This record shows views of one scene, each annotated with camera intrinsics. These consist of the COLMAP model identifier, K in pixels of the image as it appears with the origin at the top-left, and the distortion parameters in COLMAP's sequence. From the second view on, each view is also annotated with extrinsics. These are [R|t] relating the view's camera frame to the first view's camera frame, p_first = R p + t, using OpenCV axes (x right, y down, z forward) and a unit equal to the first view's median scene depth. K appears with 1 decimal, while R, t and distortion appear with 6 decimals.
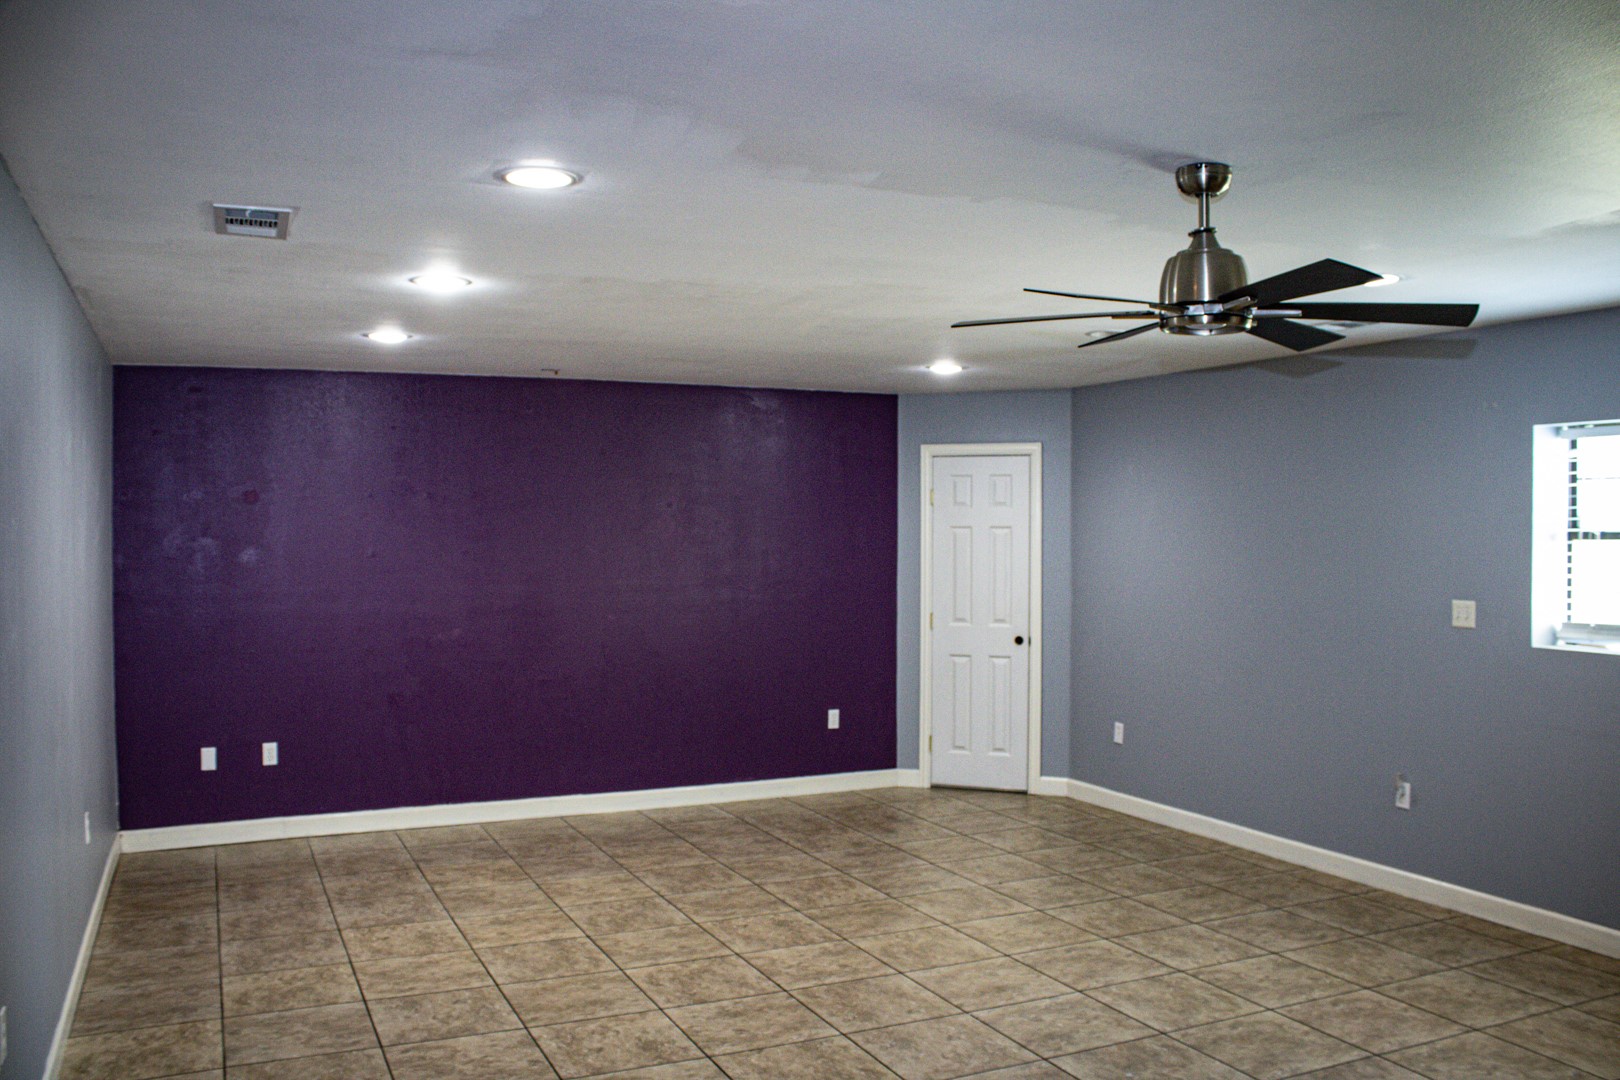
lens RADIAL K [[1360.8, 0, 810.0], [0, 1360.8, 540.0], [0, 0, 1]] dist [-0.193701, 0.141930]
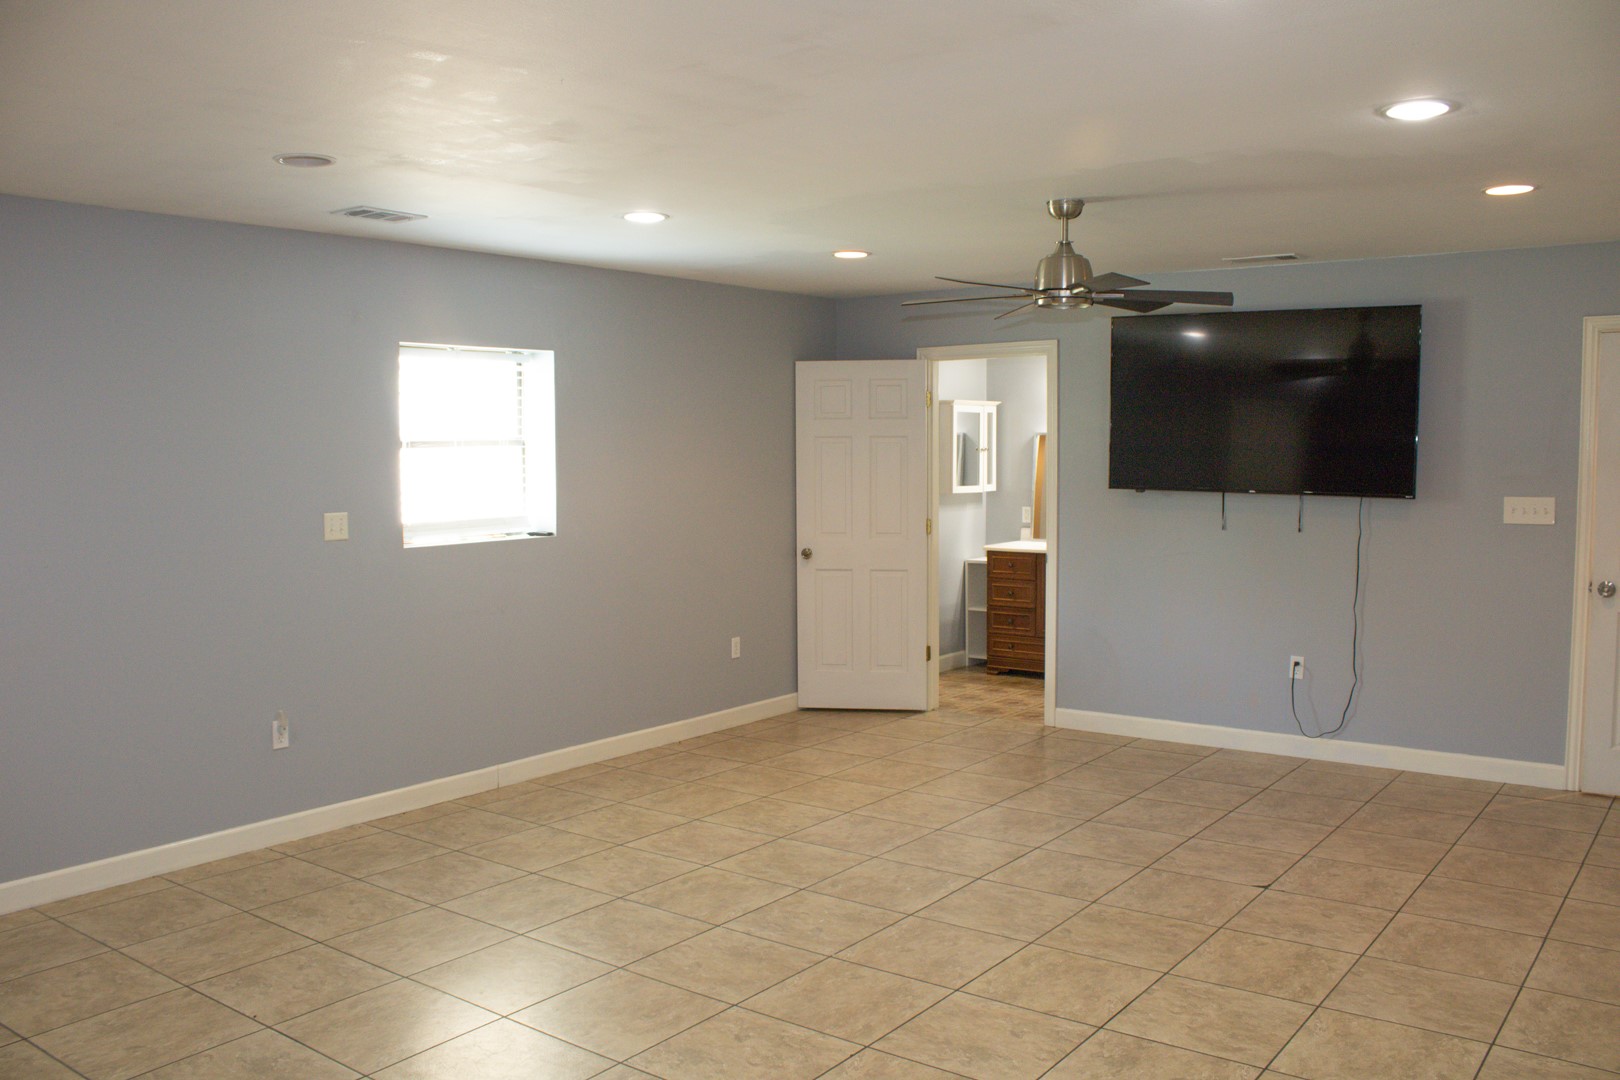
lens RADIAL K [[1375.9, 0, 810.0], [0, 1375.9, 540.0], [0, 0, 1]] dist [-0.090360, 0.005091]
pose [[-0.474738, -0.069235, 0.877400, -0.686171], [0.009577, 0.996436, 0.083810, -0.018683], [-0.880075, 0.048191, -0.472382, 1.420483]]
